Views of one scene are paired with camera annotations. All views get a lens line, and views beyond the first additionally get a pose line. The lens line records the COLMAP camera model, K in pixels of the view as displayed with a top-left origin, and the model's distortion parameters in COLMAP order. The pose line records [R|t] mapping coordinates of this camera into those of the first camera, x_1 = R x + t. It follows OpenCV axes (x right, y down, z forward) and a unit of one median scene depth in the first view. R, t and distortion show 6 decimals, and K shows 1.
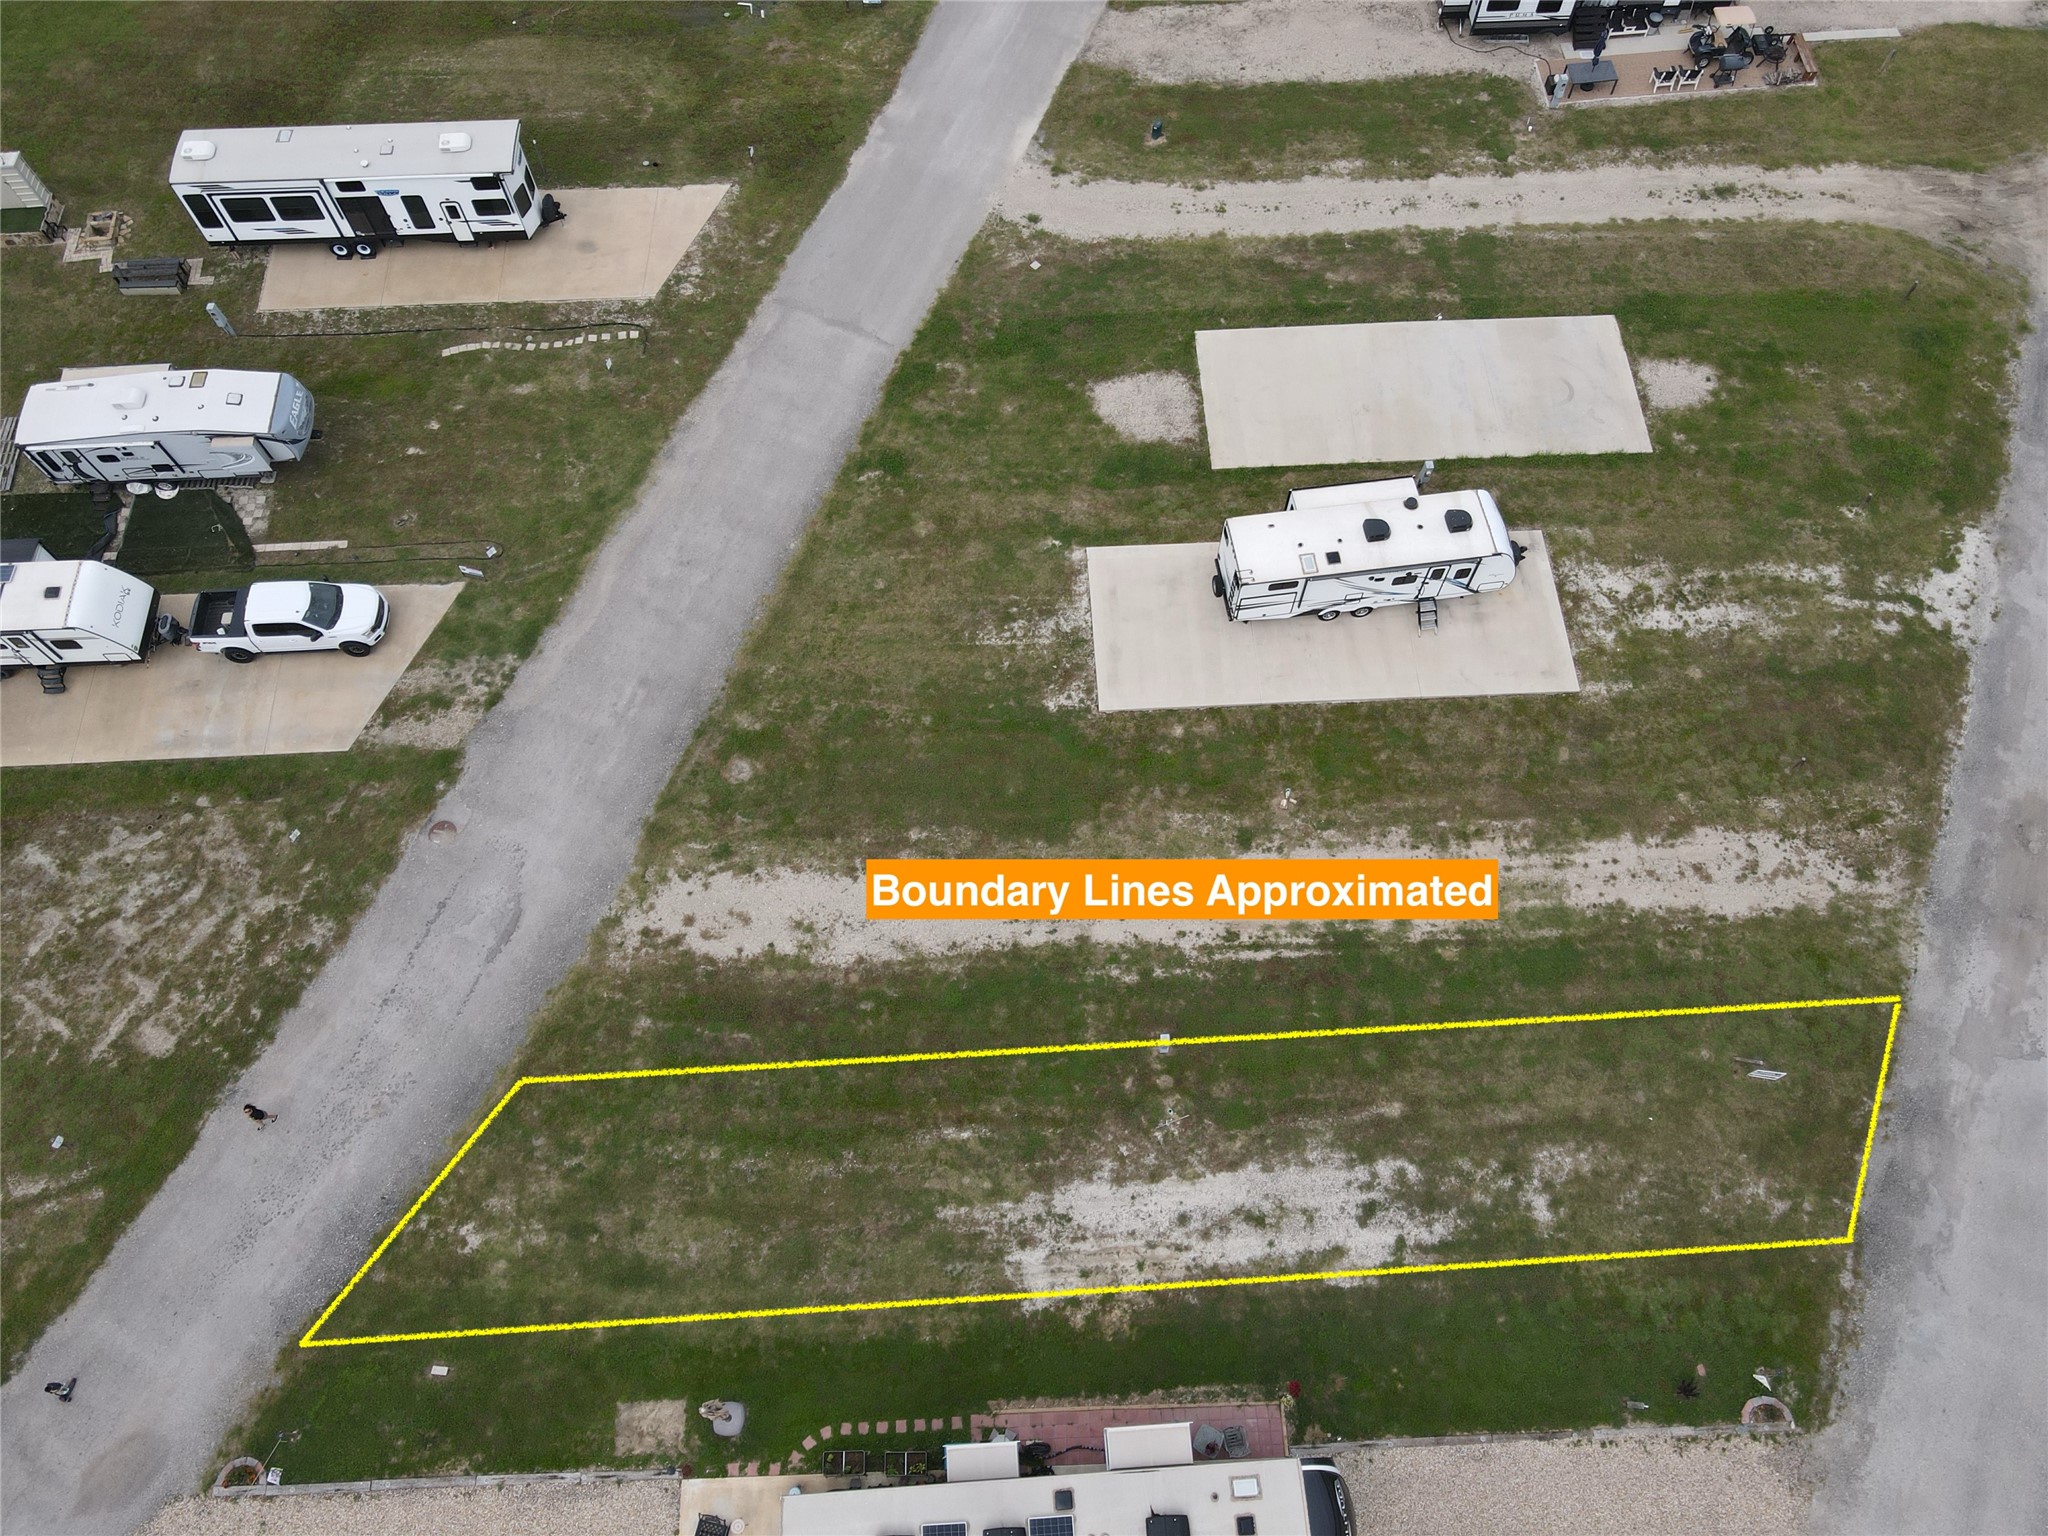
lens RADIAL K [[1450.5, 0, 1020.6], [0, 1450.5, 772.5], [0, 0, 1]] dist [-0.013548, 0.051075]
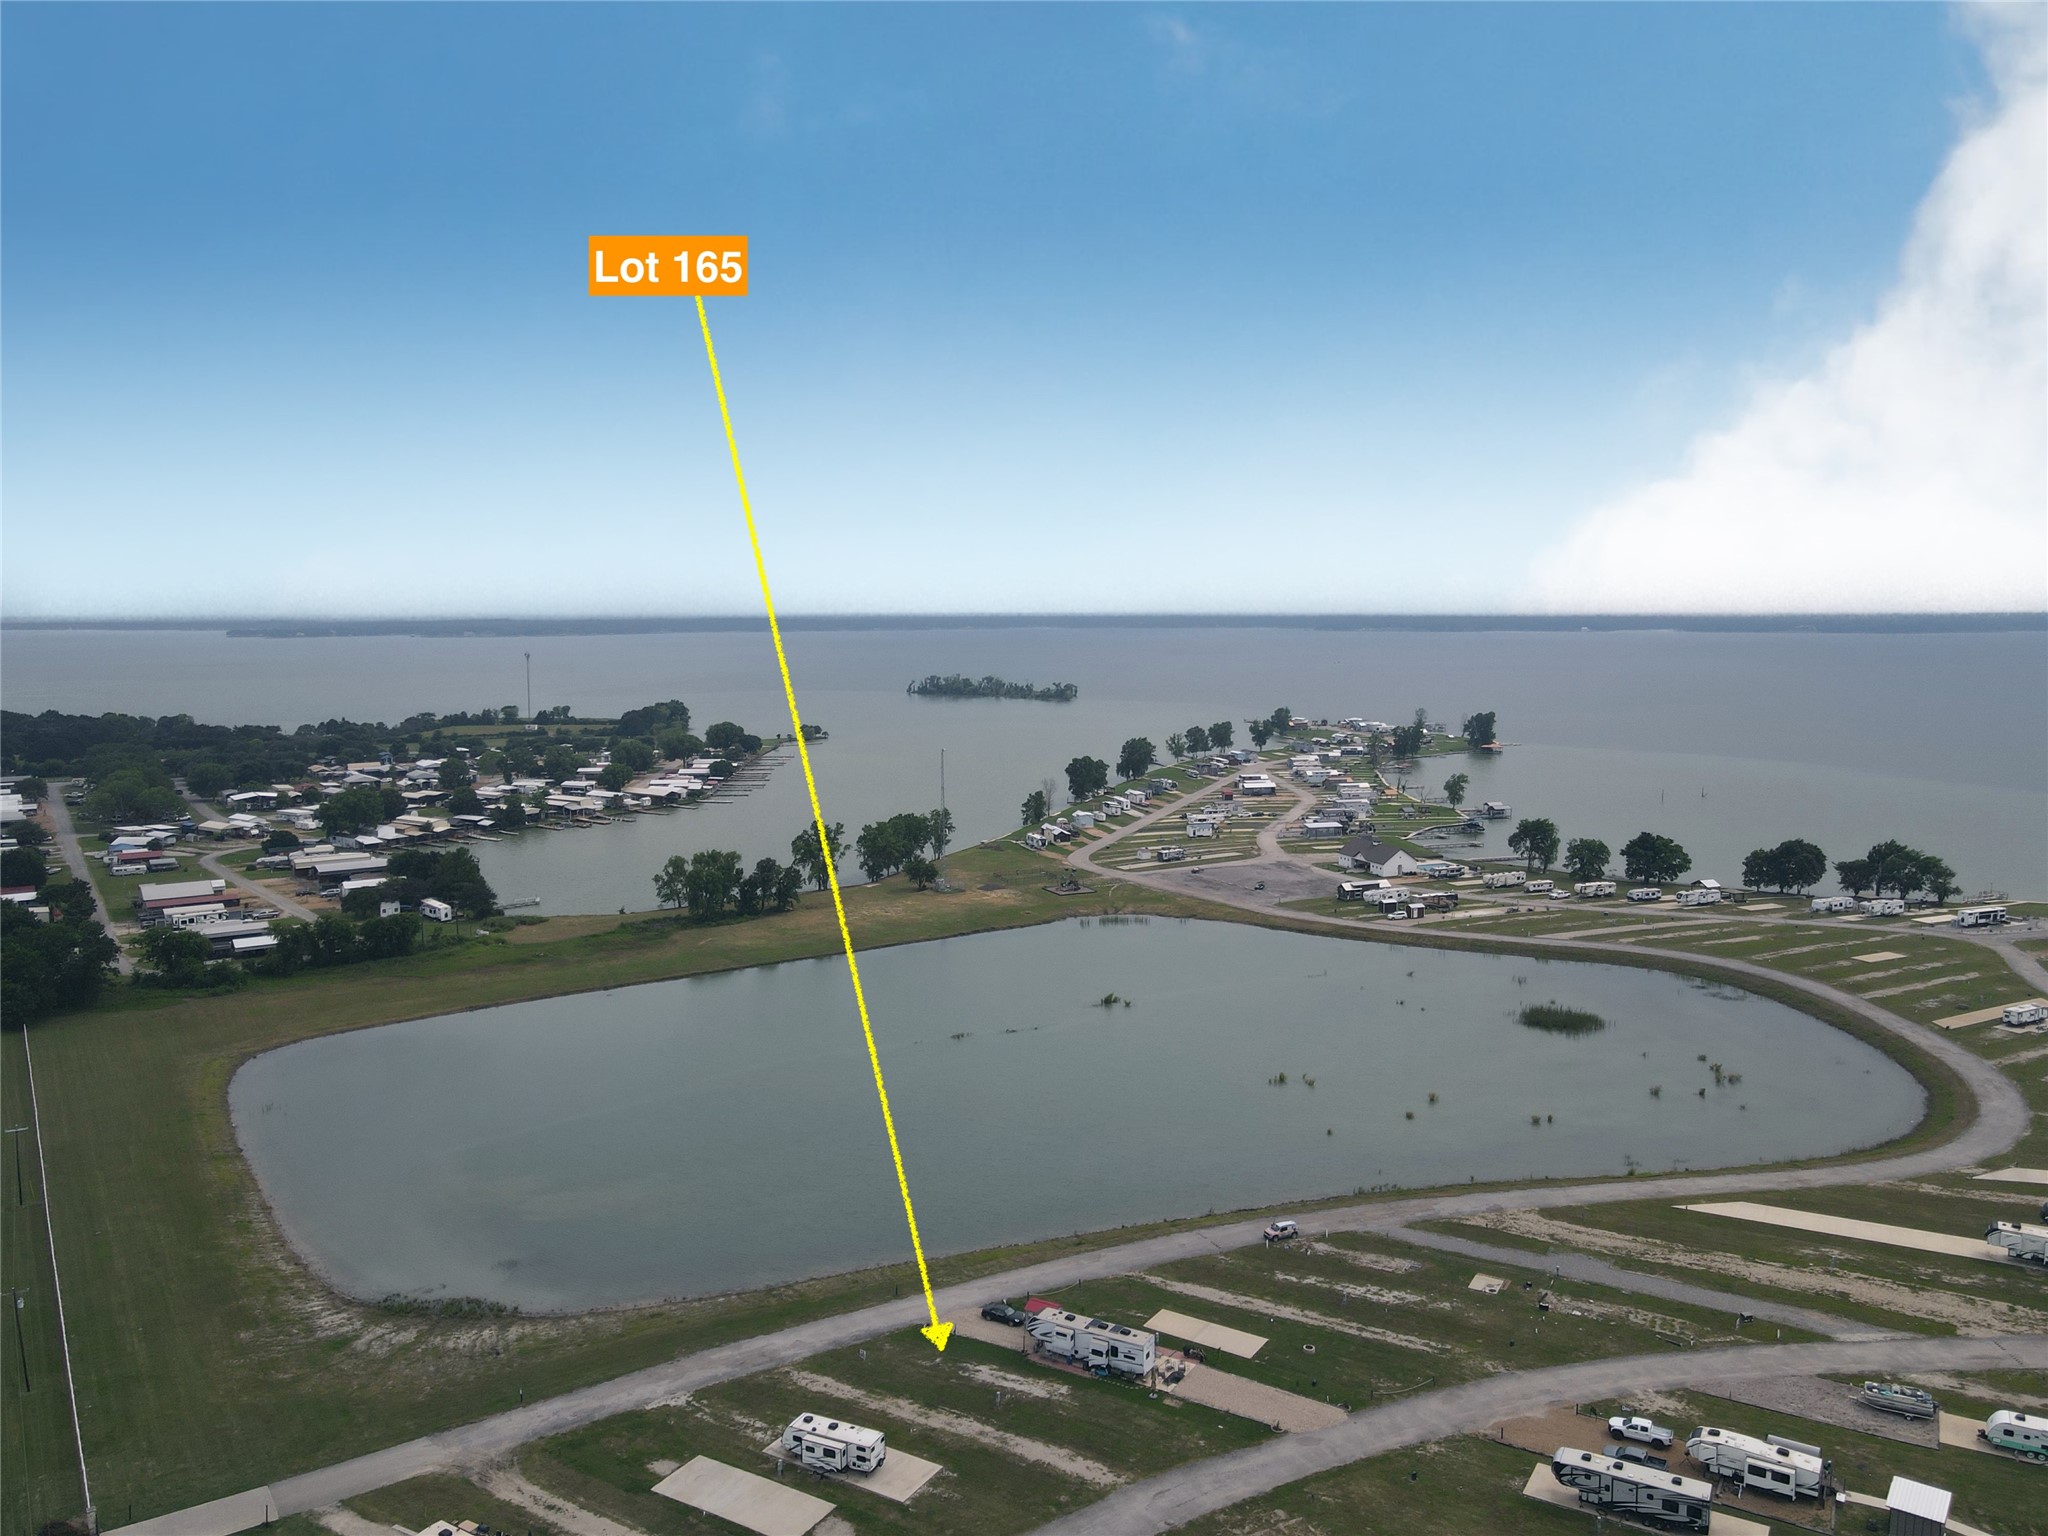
lens RADIAL K [[1503.1, 0, 1022.9], [0, 1503.1, 758.1], [0, 0, 1]] dist [-0.014202, 0.048939]
pose [[-0.838129, -0.052036, 0.542984, -1.612196], [0.494360, 0.348250, 0.796449, -2.811971], [-0.230538, 0.935956, -0.266154, 0.473127]]
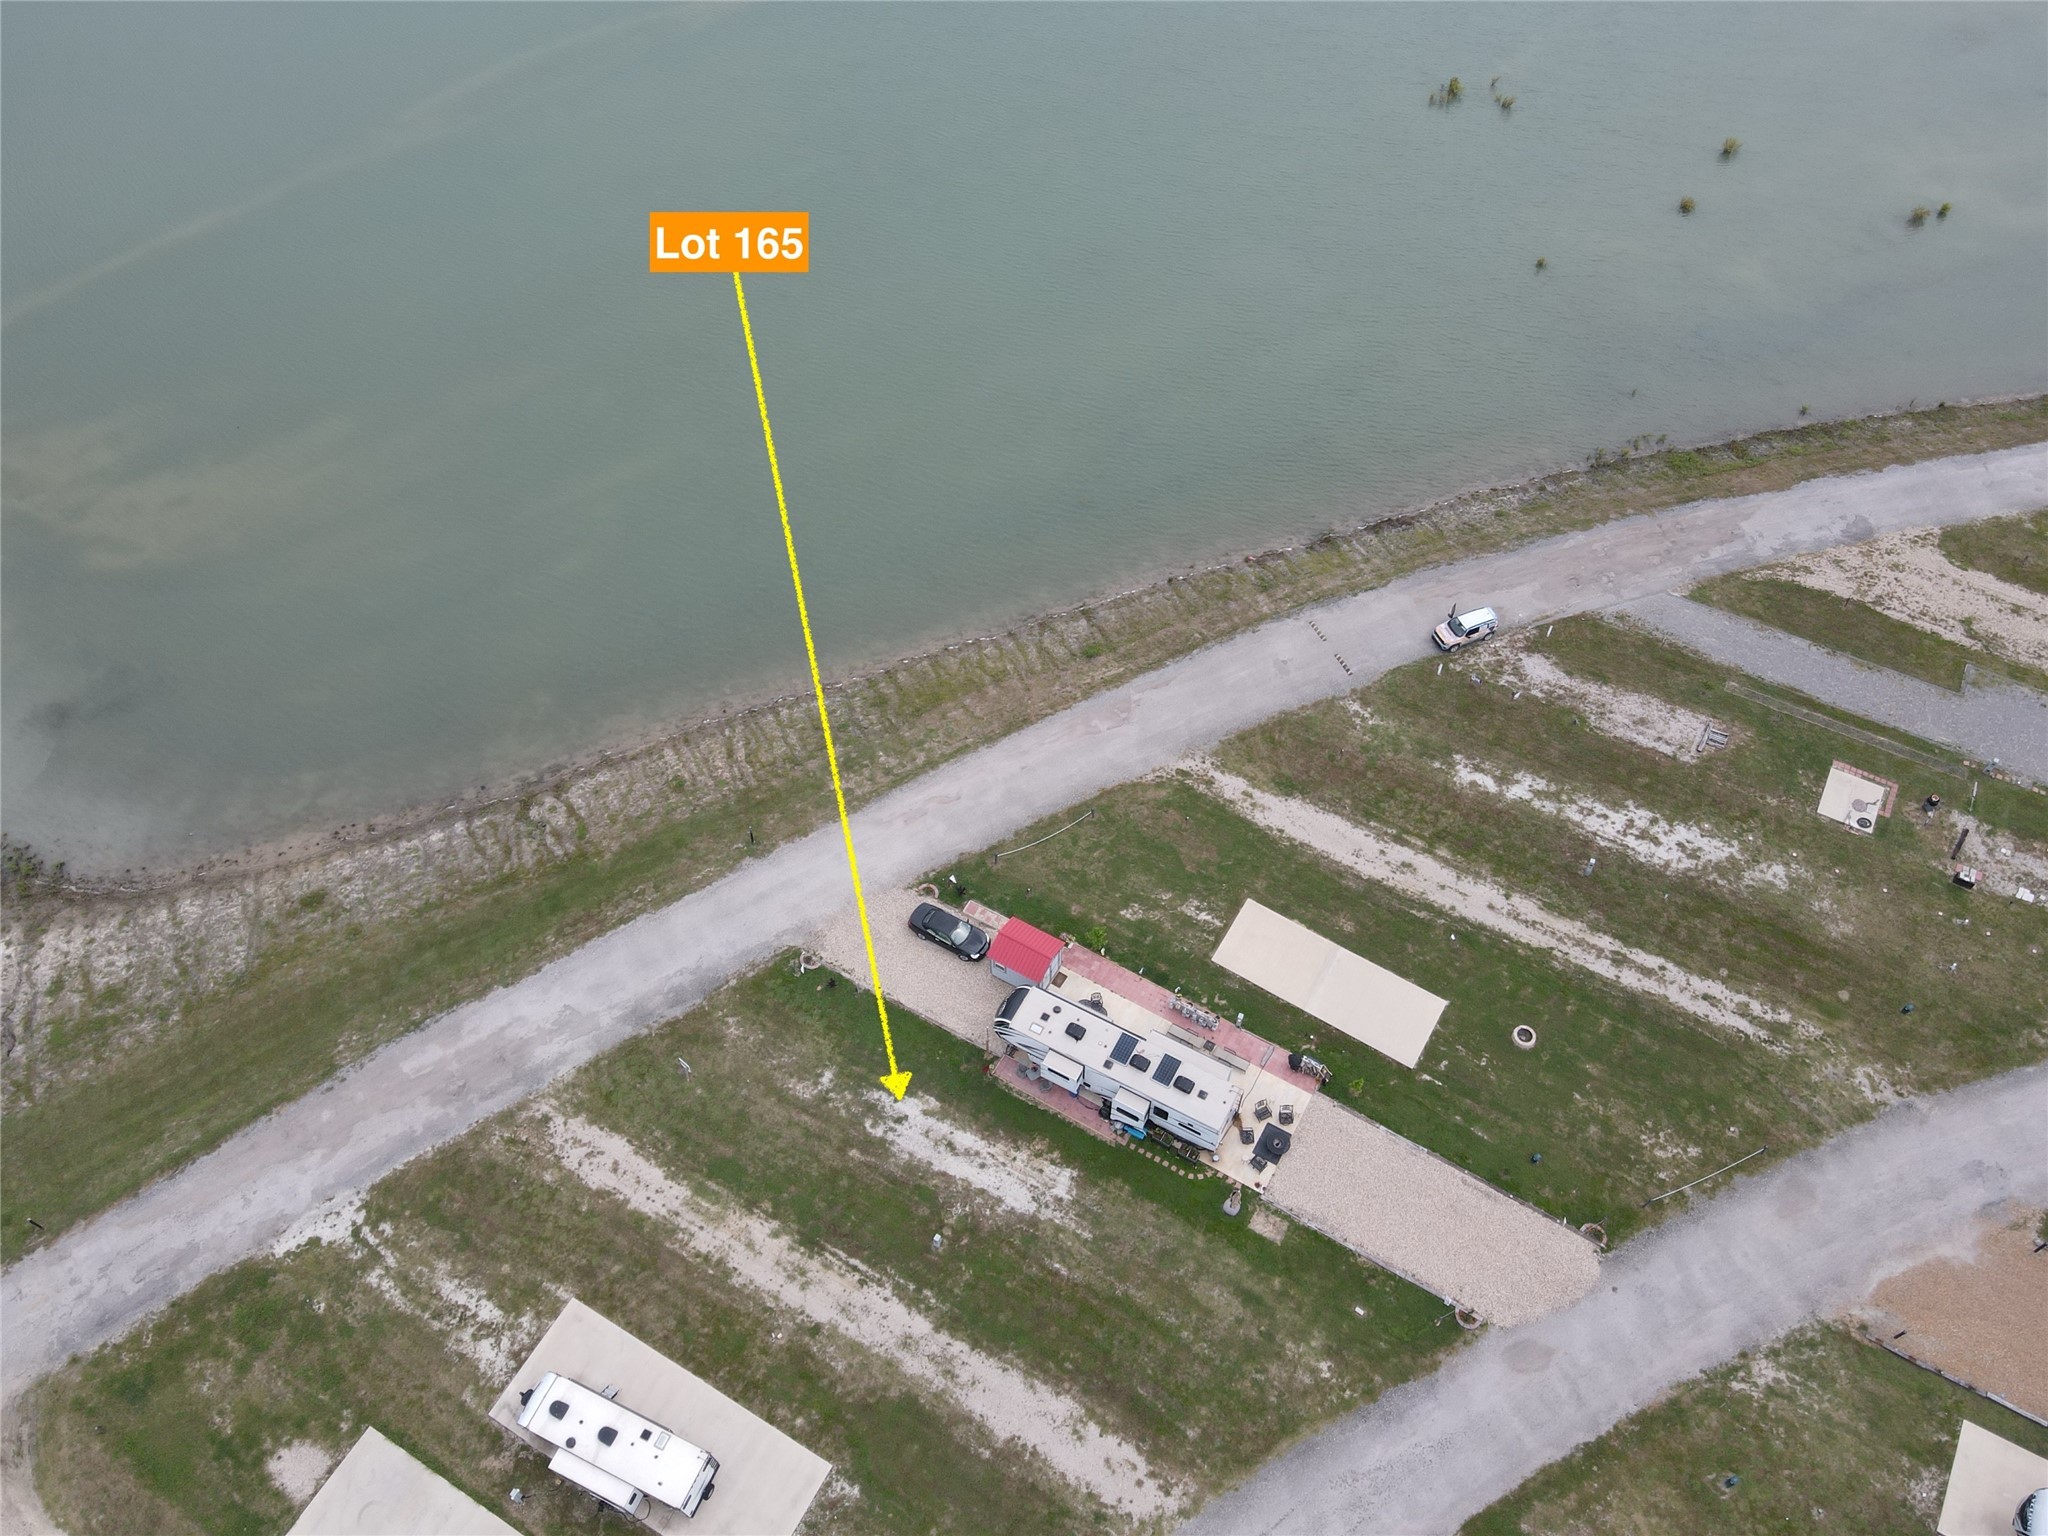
lens RADIAL K [[1445.9, 0, 1022.3], [0, 1445.9, 785.0], [0, 0, 1]] dist [-0.007366, 0.036016]
pose [[-0.844329, -0.437293, 0.309651, -0.265576], [0.490310, -0.397451, 0.775648, -0.828324], [-0.216115, 0.806726, 0.549988, -0.405209]]
